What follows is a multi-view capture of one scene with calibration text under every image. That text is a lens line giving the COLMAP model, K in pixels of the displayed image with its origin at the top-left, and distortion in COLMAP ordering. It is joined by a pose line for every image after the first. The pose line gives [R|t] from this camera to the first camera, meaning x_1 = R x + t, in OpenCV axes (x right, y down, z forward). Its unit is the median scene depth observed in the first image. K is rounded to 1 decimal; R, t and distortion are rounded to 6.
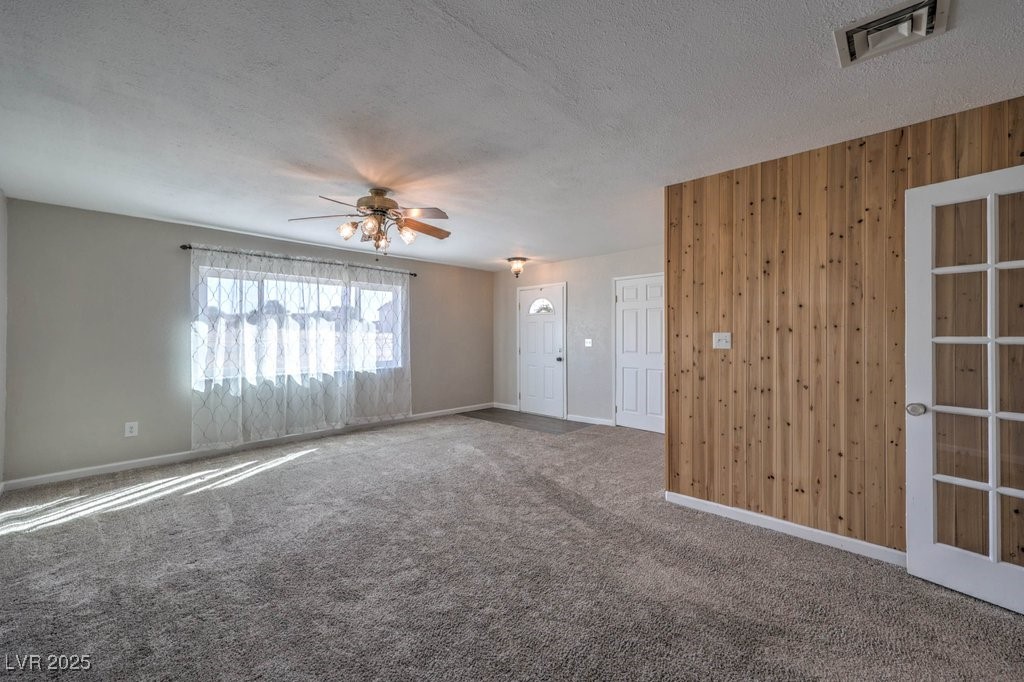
lens RADIAL K [[412.4, 0, 513.4], [0, 412.4, 336.0], [0, 0, 1]] dist [-0.001058, 0.000080]
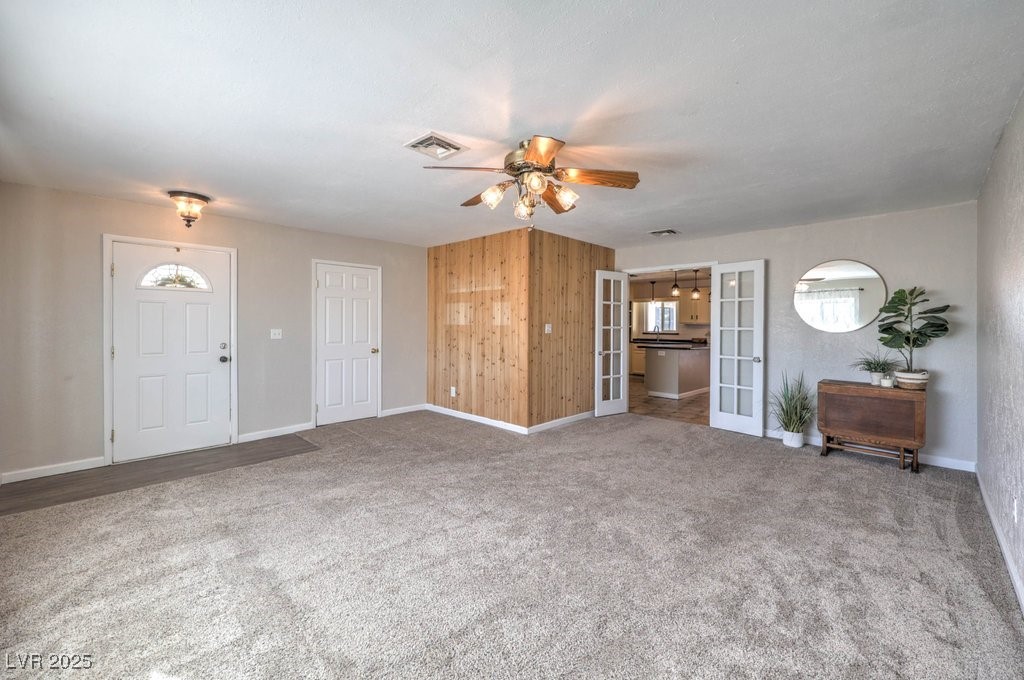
lens RADIAL K [[412.4, 0, 510.4], [0, 412.4, 333.3], [0, 0, 1]] dist [-0.001058, 0.000080]
pose [[0.018463, -0.013385, 0.999740, -1.150979], [-0.001259, 0.999909, 0.013411, 0.007444], [-0.999829, -0.001506, 0.018445, 1.045610]]
